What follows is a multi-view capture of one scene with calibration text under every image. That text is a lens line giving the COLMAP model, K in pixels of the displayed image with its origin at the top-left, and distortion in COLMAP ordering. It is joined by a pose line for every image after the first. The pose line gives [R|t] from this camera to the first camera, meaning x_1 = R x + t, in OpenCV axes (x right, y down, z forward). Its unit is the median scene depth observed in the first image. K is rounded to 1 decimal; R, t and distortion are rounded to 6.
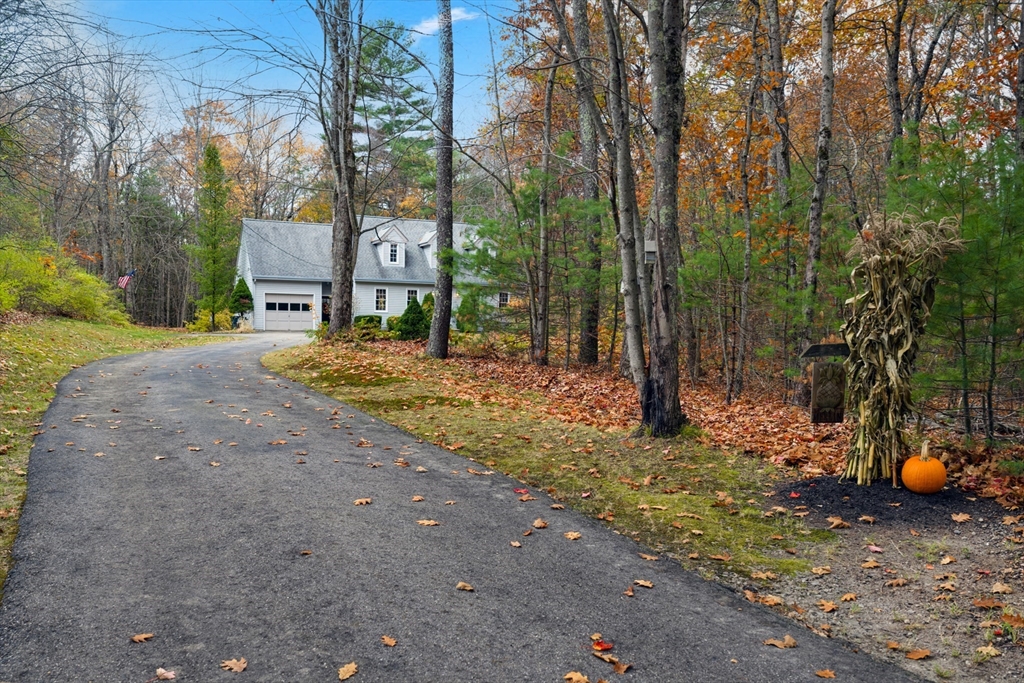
lens RADIAL K [[851.6, 0, 514.5], [0, 851.6, 340.5], [0, 0, 1]] dist [0.007587, -0.015611]
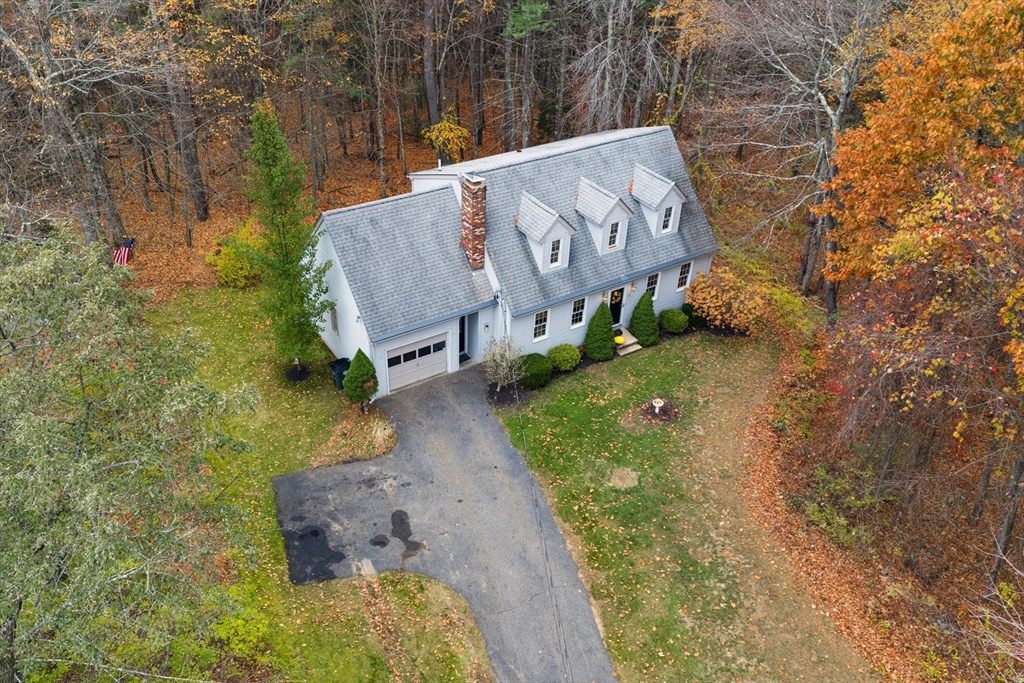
lens RADIAL K [[851.6, 0, 506.4], [0, 851.6, 341.6], [0, 0, 1]] dist [0.007587, -0.015611]
pose [[0.992250, -0.051710, 0.112983, -0.262239], [-0.020849, 0.827110, 0.561654, -0.425501], [-0.122492, -0.559657, 0.819622, 0.415520]]
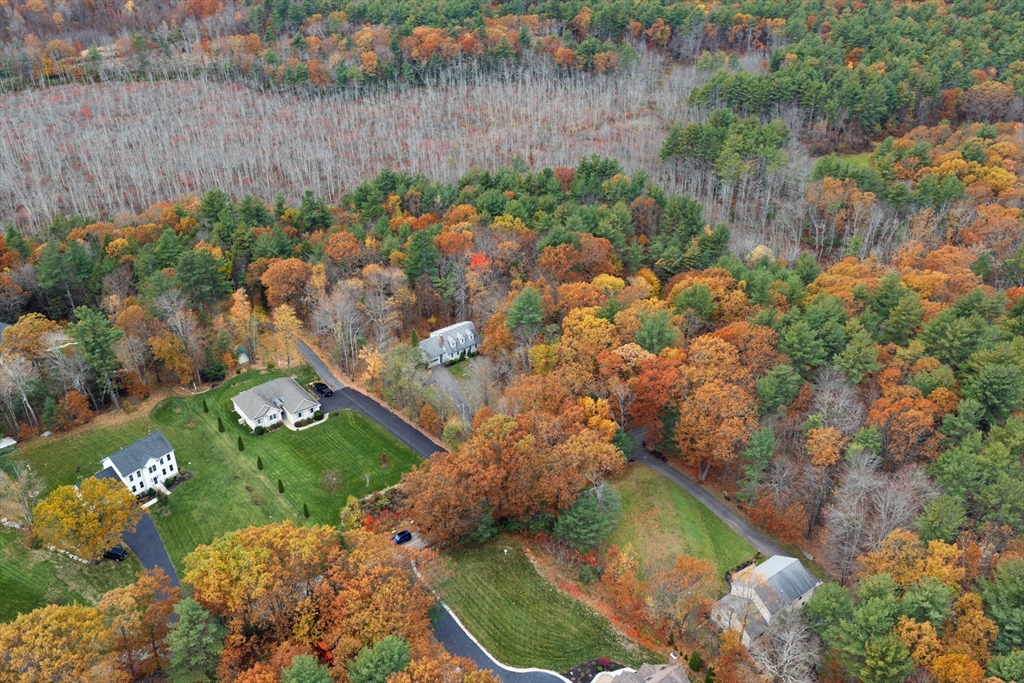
lens RADIAL K [[851.6, 0, 513.4], [0, 851.6, 341.1], [0, 0, 1]] dist [0.007587, -0.015611]
pose [[0.975896, -0.122540, 0.180585, -0.649050], [0.019917, 0.874031, 0.485462, -2.317808], [-0.217325, -0.470164, 0.855404, -2.938251]]
